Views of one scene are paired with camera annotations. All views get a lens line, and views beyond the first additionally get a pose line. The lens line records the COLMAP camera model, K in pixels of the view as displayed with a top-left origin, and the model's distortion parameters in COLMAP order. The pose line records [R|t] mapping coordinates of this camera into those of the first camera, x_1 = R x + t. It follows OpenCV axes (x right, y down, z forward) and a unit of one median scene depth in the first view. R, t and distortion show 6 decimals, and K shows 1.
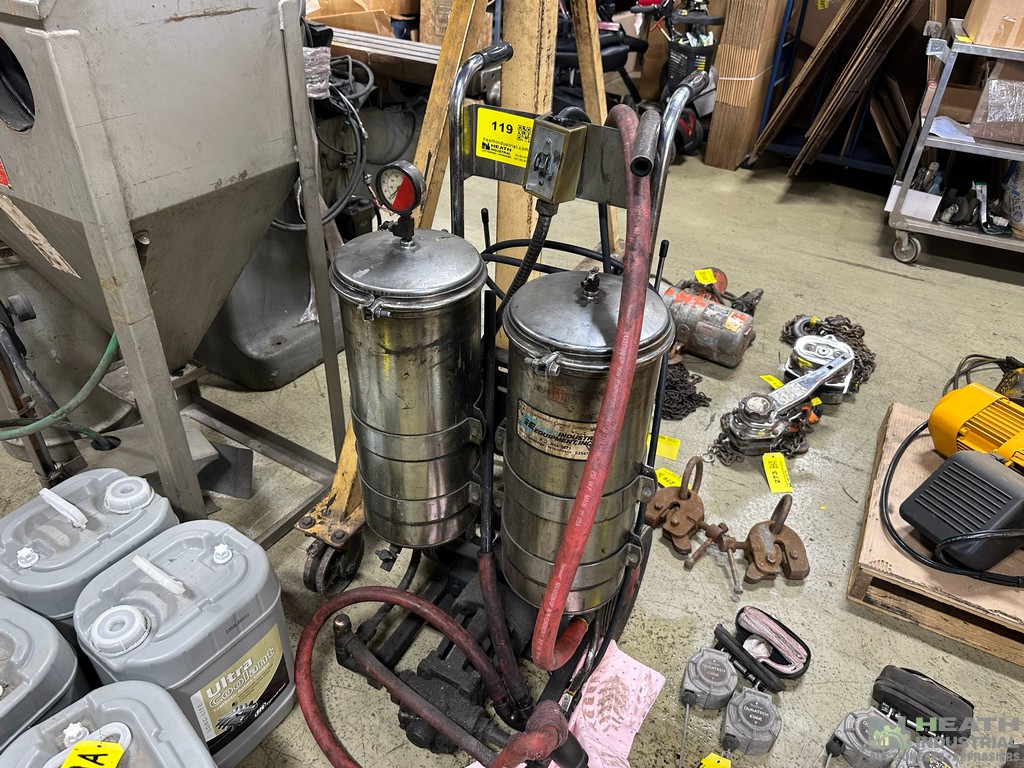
lens RADIAL K [[725.7, 0, 525.3], [0, 725.7, 390.7], [0, 0, 1]] dist [-0.004528, -0.002533]
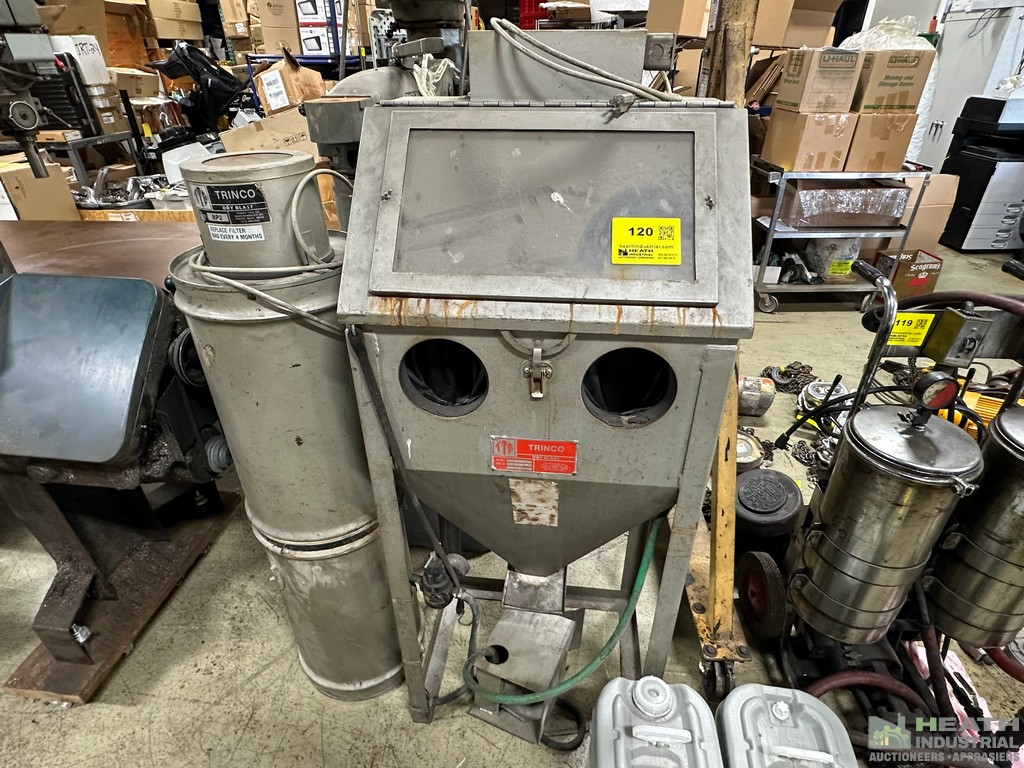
lens RADIAL K [[550.5, 0, 505.1], [0, 550.5, 392.3], [0, 0, 1]] dist [-0.004402, 0.002408]
pose [[0.913622, -0.259102, 0.313306, -0.791375], [0.277642, 0.960564, -0.015242, -0.315682], [-0.297002, 0.100913, 0.949530, 0.186317]]
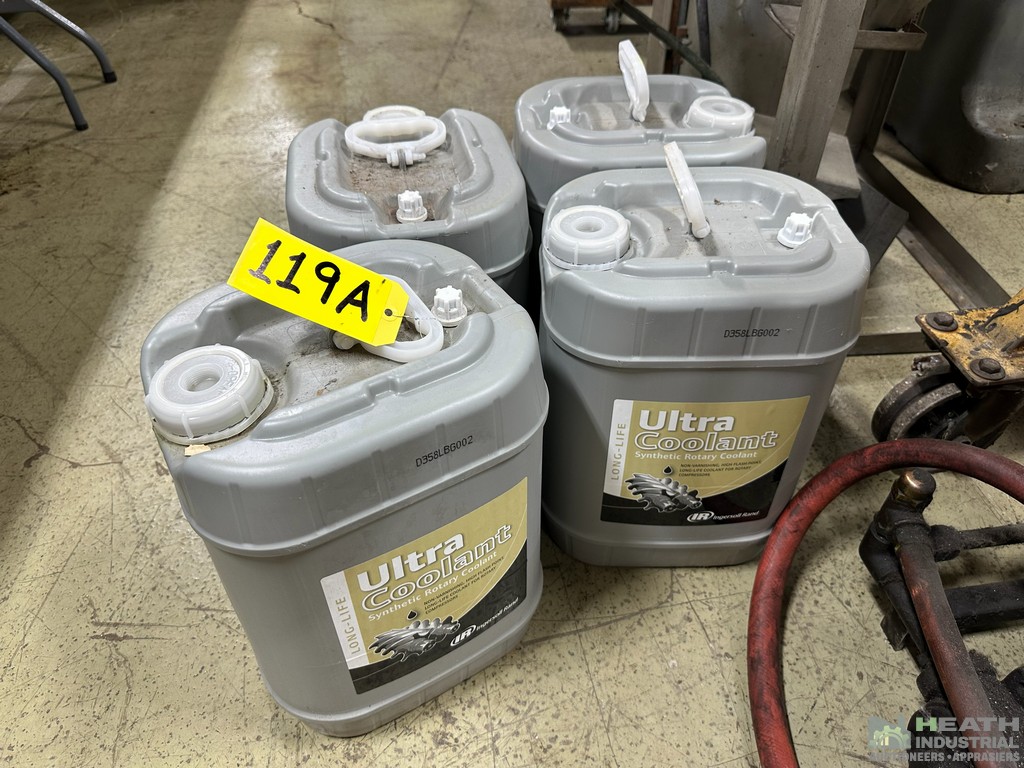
lens RADIAL K [[725.7, 0, 525.3], [0, 725.7, 390.7], [0, 0, 1]] dist [-0.004528, -0.002533]
pose [[0.582424, 0.498728, -0.641913, -0.107603], [-0.439366, 0.857525, 0.267598, 0.217778], [0.683915, 0.126179, 0.718568, 0.399593]]
